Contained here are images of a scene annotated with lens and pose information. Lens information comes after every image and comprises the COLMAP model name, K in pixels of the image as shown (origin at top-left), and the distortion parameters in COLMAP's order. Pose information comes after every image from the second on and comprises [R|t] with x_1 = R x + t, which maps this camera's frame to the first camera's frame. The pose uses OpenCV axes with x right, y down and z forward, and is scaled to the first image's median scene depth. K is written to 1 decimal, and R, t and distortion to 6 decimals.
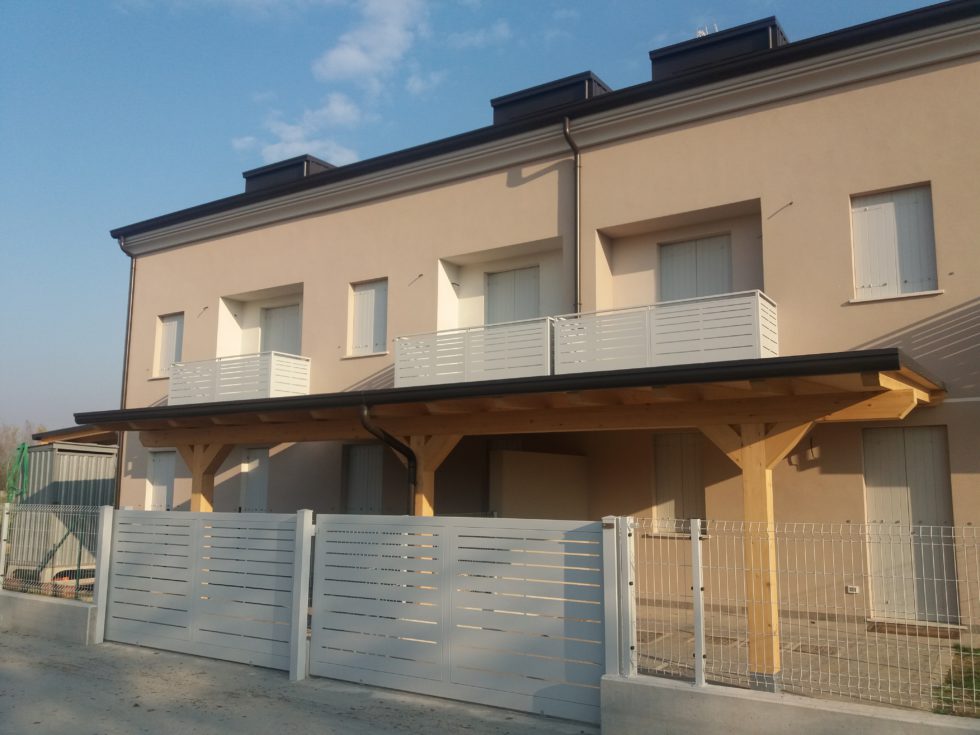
lens RADIAL K [[800.1, 0, 524.2], [0, 800.1, 402.3], [0, 0, 1]] dist [0.051468, -0.084354]
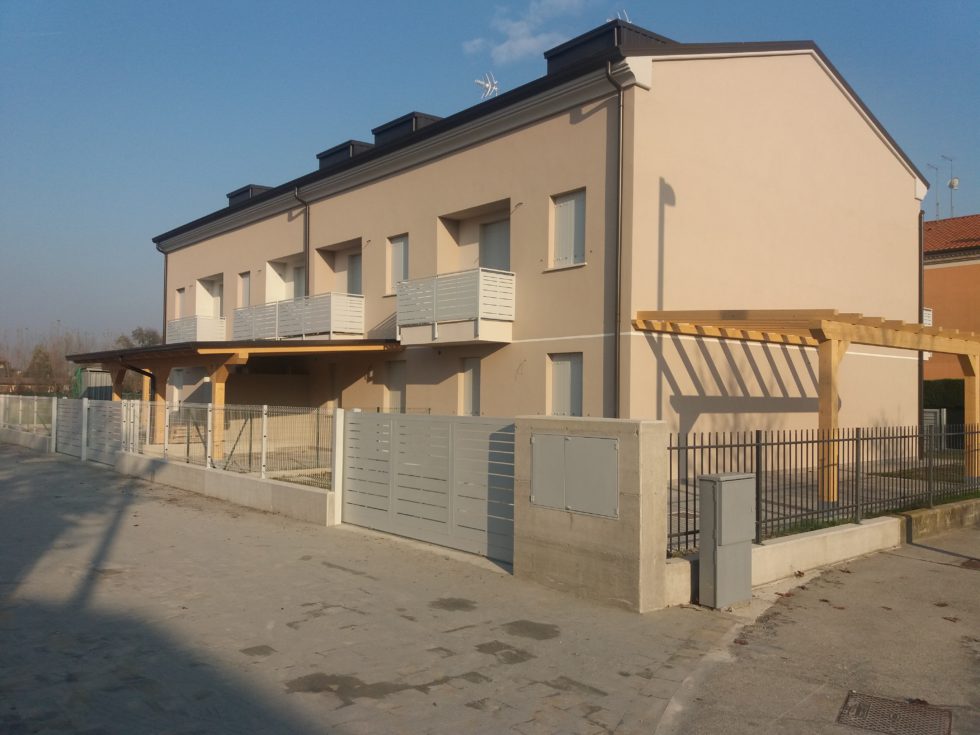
lens RADIAL K [[800.1, 0, 515.6], [0, 800.1, 403.5], [0, 0, 1]] dist [0.051468, -0.084354]
pose [[0.957140, 0.009535, -0.289469, 0.364917], [0.024162, 0.993345, 0.112614, -0.021895], [0.288616, -0.114782, 0.950540, -0.217478]]
